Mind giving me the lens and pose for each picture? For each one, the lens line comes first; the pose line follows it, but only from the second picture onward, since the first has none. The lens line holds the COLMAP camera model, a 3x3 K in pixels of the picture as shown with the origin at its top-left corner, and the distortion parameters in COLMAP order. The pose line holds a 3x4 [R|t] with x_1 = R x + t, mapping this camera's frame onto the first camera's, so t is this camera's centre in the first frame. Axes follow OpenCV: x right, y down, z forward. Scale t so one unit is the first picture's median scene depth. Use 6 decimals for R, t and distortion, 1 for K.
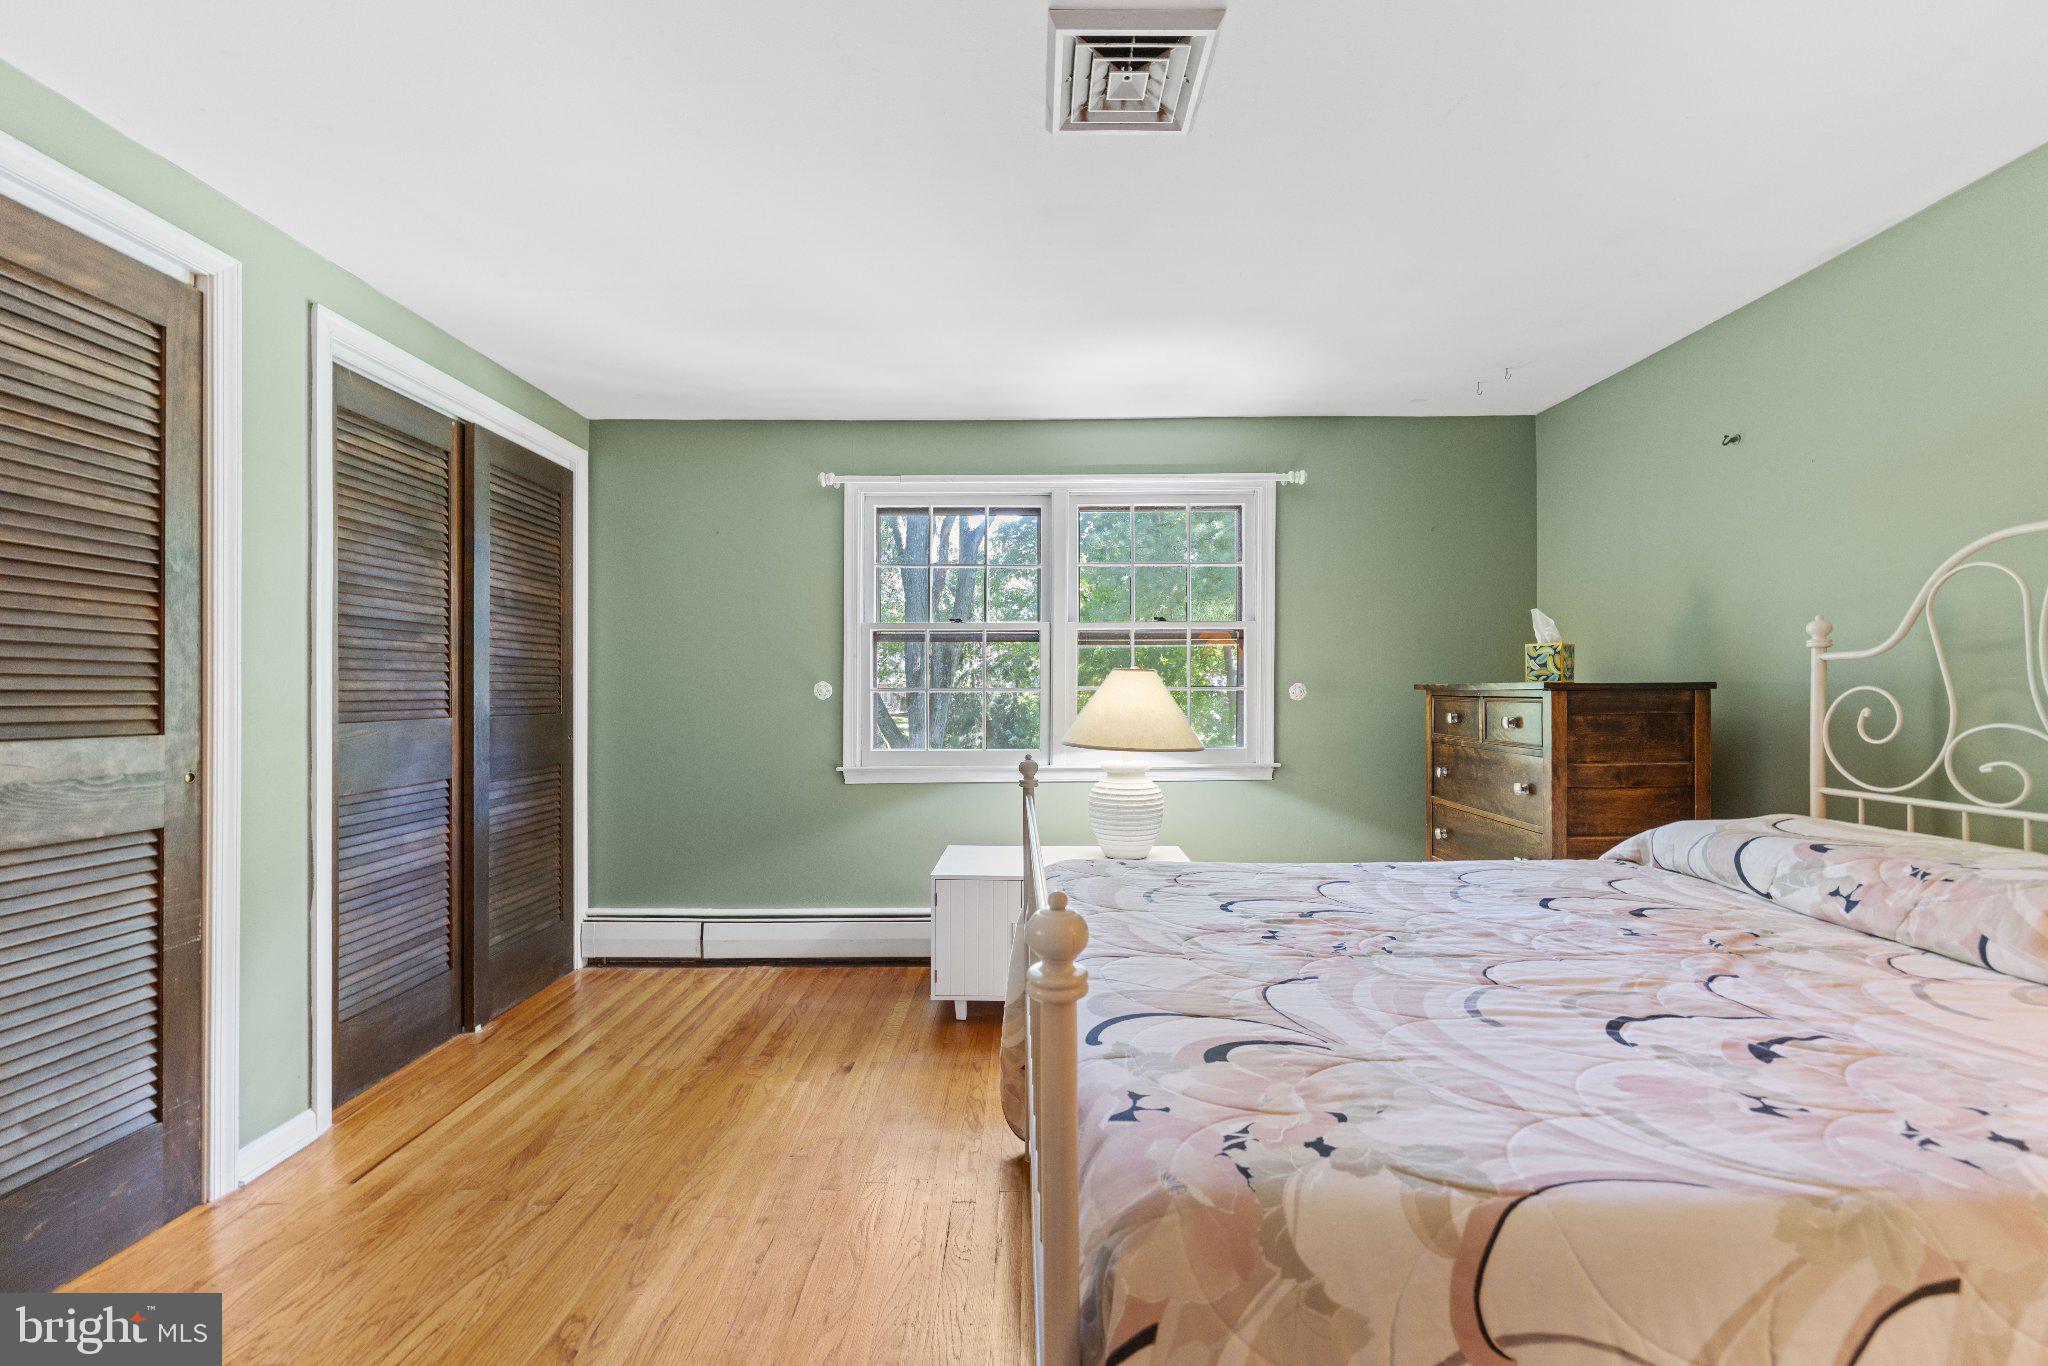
lens RADIAL K [[835.4, 0, 1024.4], [0, 835.4, 692.8], [0, 0, 1]] dist [-0.002186, -0.000018]
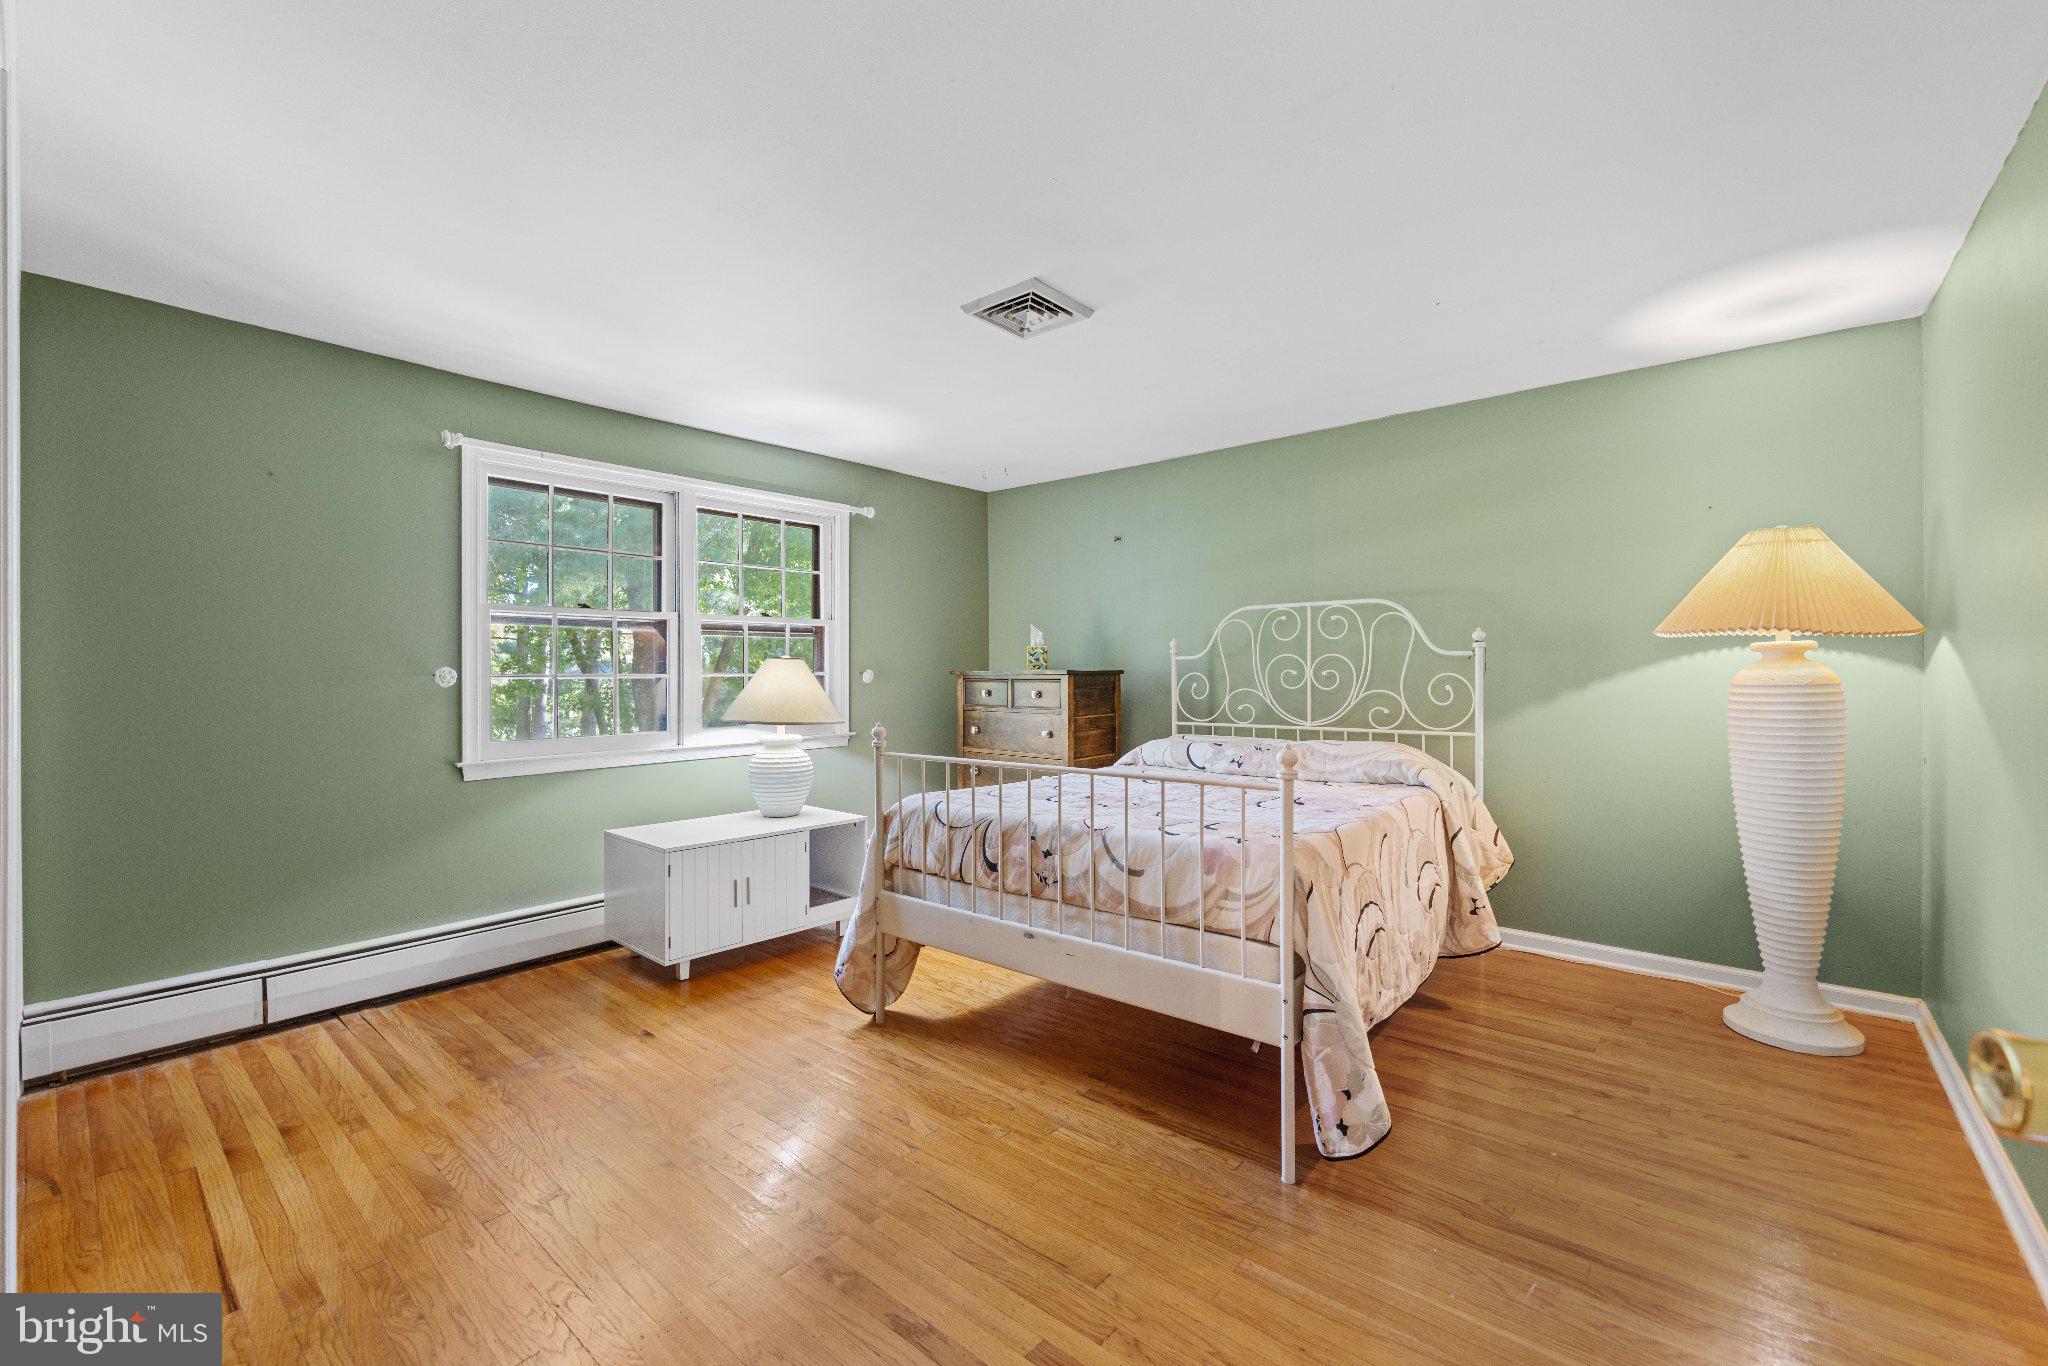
lens RADIAL K [[846.7, 0, 1018.2], [0, 846.7, 670.6], [0, 0, 1]] dist [0.000761, 0.000090]
pose [[0.651590, 0.001581, 0.758570, -0.531664], [0.004476, 0.999972, -0.005929, -0.001270], [-0.758558, 0.007258, 0.651565, -0.041667]]
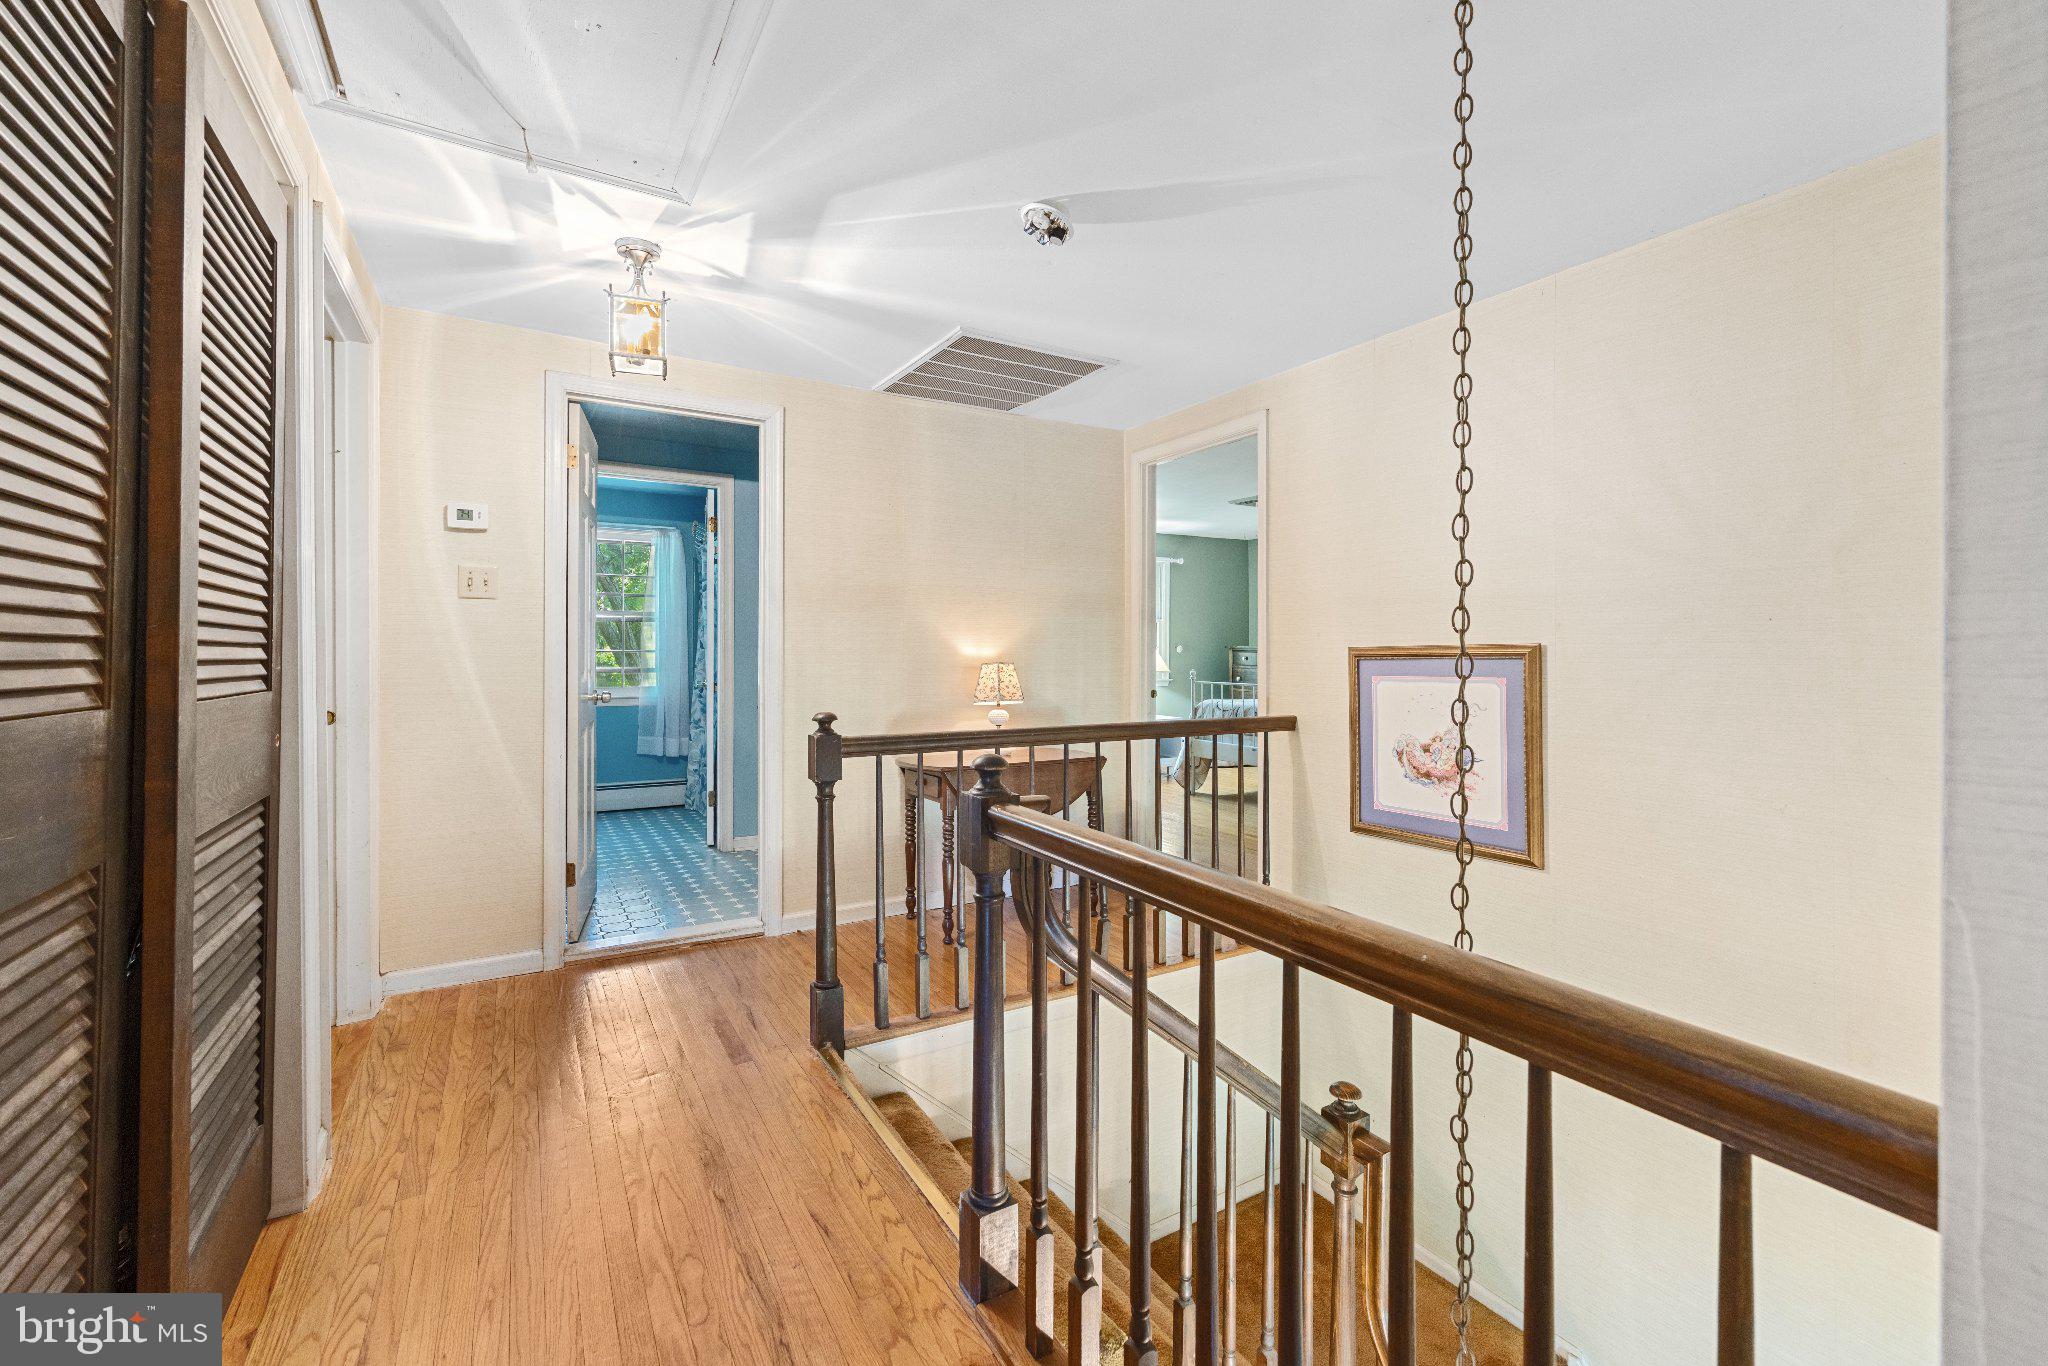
lens RADIAL K [[846.7, 0, 1018.2], [0, 846.7, 670.6], [0, 0, 1]] dist [0.000761, 0.000090]
pose [[0.860402, -0.013433, 0.509439, -1.360024], [0.004201, 0.999806, 0.019267, 0.012345], [-0.509599, -0.014437, 0.860291, -0.903252]]
